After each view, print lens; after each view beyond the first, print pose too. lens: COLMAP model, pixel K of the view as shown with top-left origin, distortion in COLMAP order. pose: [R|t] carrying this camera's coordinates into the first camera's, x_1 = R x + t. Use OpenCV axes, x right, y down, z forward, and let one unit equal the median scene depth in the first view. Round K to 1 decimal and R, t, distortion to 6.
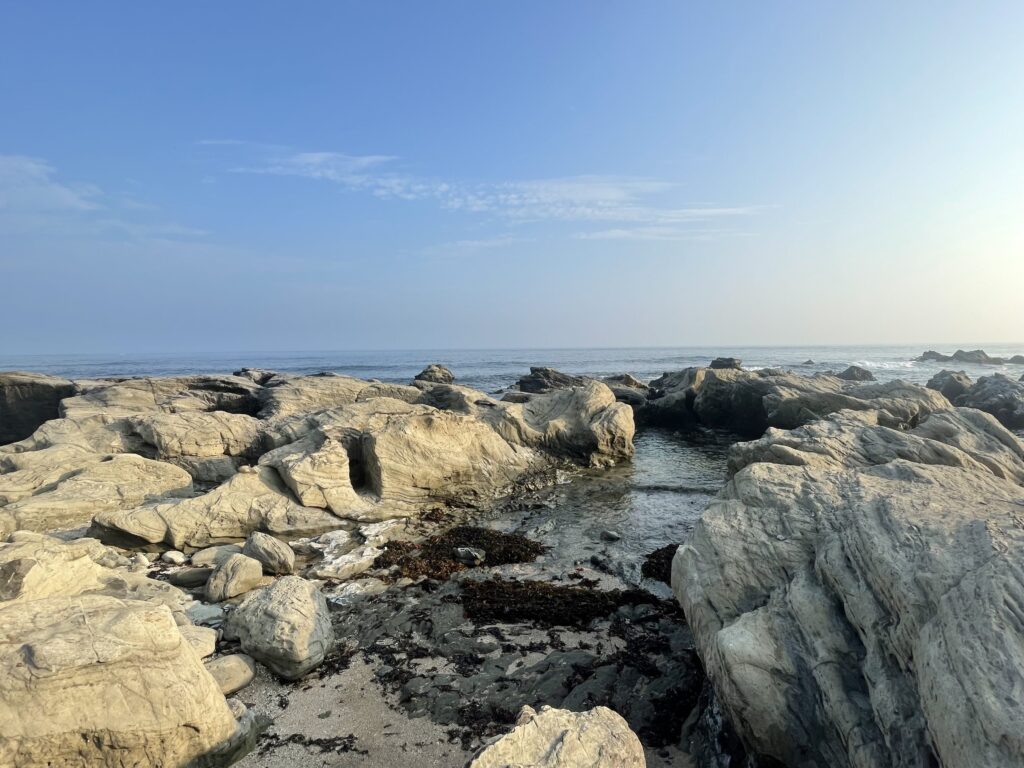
lens RADIAL K [[479.5, 0, 507.2], [0, 479.5, 376.7], [0, 0, 1]] dist [-0.010265, -0.000976]
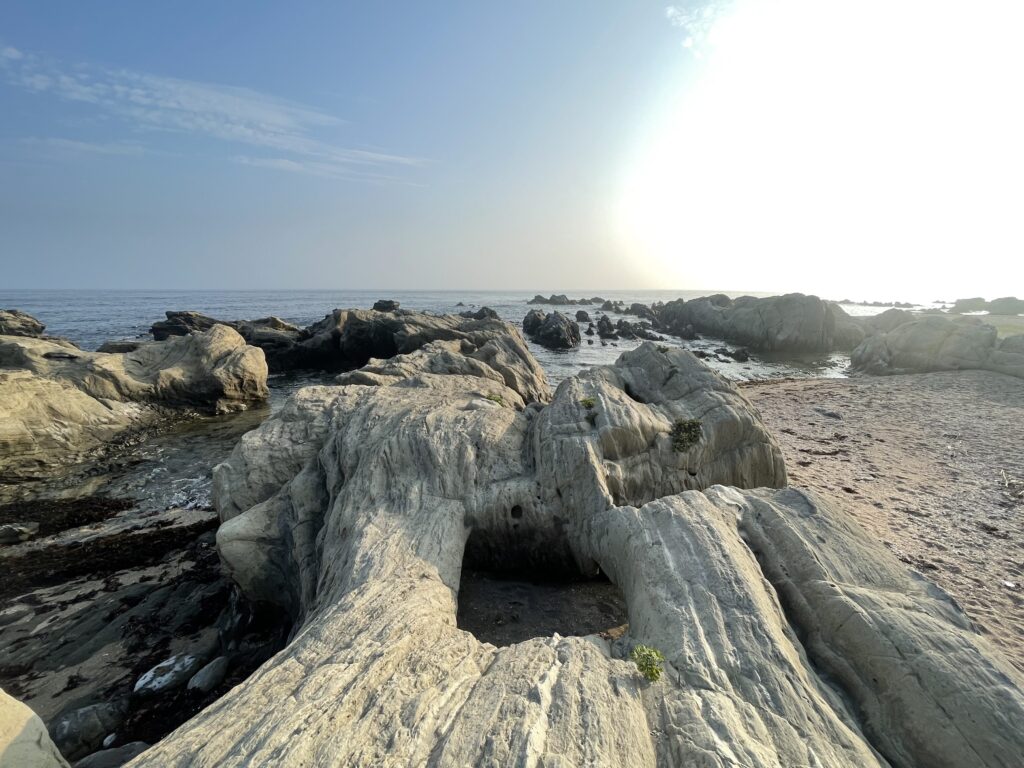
lens RADIAL K [[463.0, 0, 510.9], [0, 463.0, 379.6], [0, 0, 1]] dist [-0.009084, 0.000142]
pose [[0.797099, -0.101809, 0.595205, 0.107557], [0.024378, 0.990307, 0.136743, 0.007203], [-0.603357, -0.094488, 0.791854, -0.101460]]
